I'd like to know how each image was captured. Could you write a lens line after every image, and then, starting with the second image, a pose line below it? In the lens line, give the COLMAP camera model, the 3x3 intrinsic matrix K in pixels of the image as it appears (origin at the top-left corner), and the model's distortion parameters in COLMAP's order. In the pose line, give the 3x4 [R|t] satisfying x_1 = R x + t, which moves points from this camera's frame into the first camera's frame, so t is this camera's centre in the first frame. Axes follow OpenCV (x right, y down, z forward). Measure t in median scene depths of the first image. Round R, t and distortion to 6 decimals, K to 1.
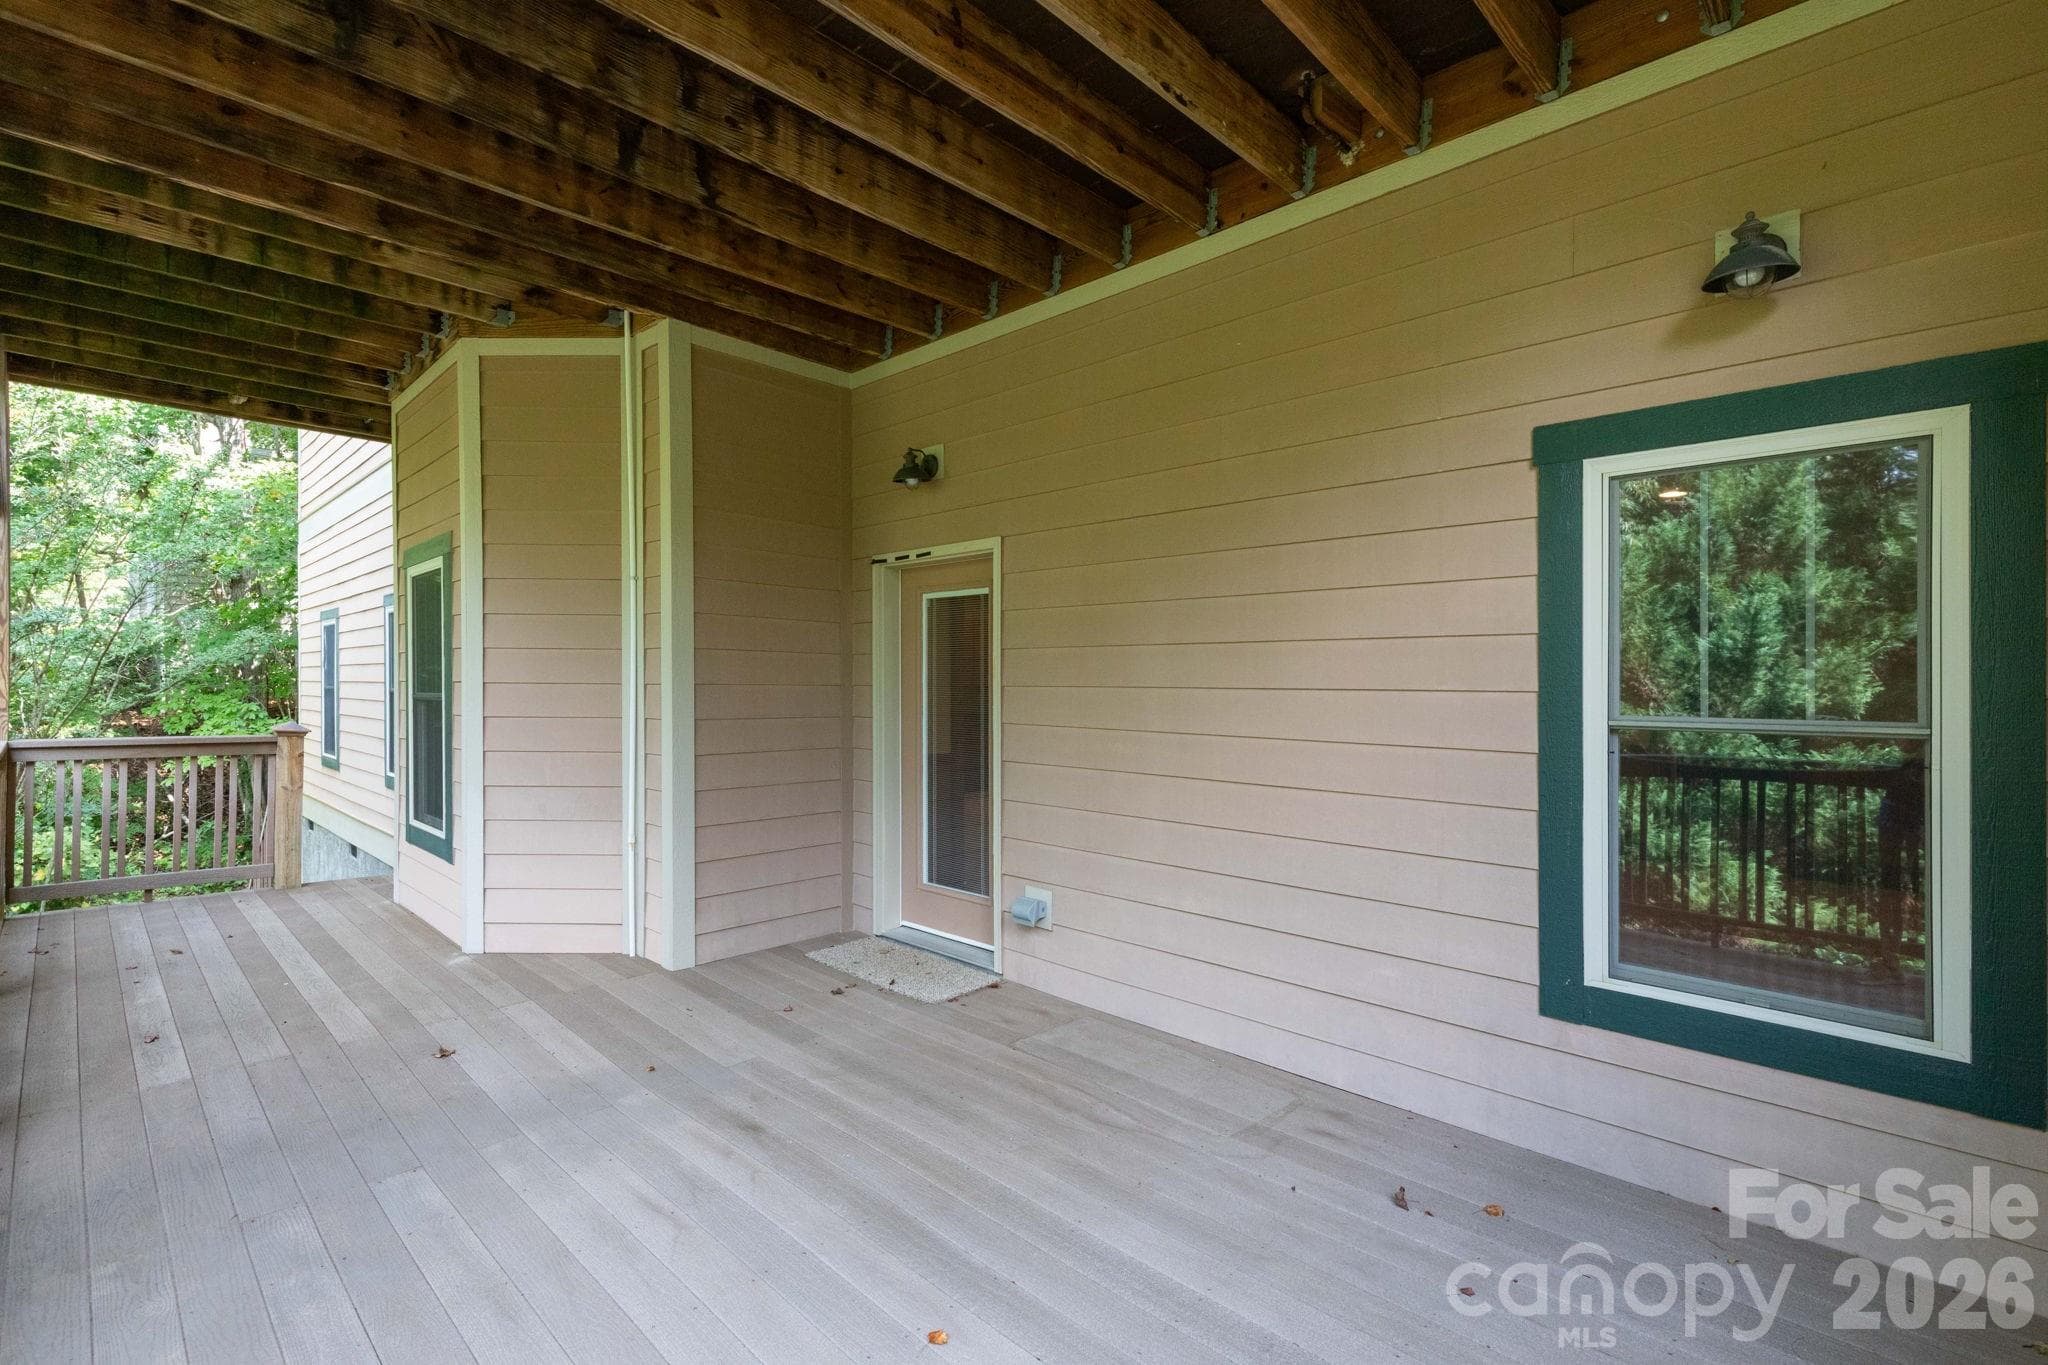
lens RADIAL K [[933.5, 0, 1026.3], [0, 933.5, 682.5], [0, 0, 1]] dist [0.015400, 0.000133]
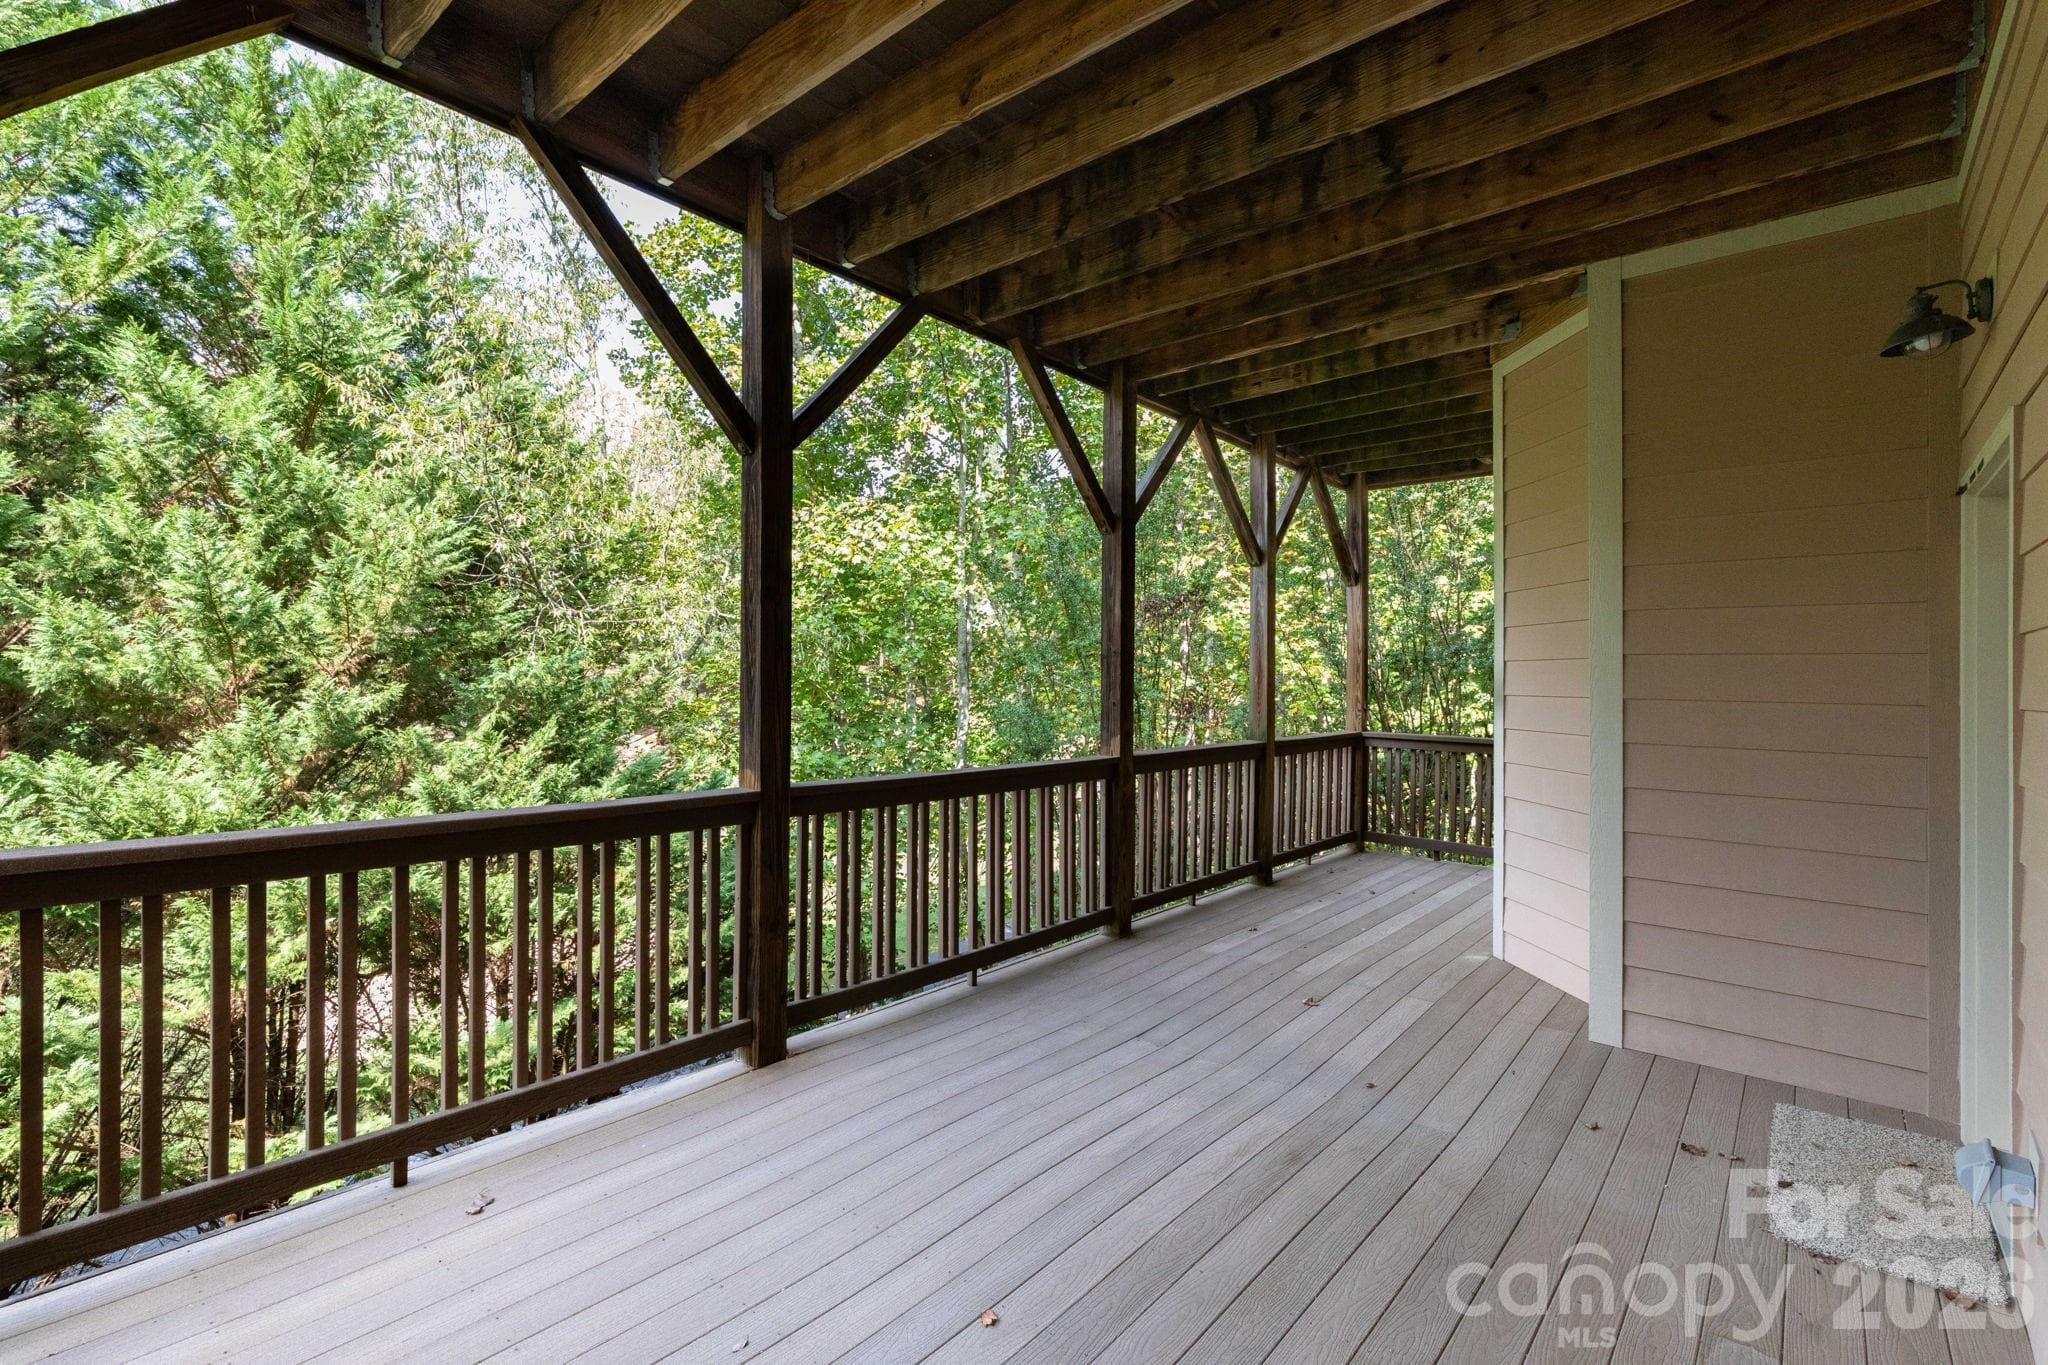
lens RADIAL K [[933.5, 0, 1025.4], [0, 933.5, 683.5], [0, 0, 1]] dist [0.015400, 0.000133]
pose [[0.065251, -0.004312, -0.997860, 0.496252], [-0.013332, 0.999898, -0.005192, 0.000783], [0.997780, 0.013643, 0.065187, 0.508058]]
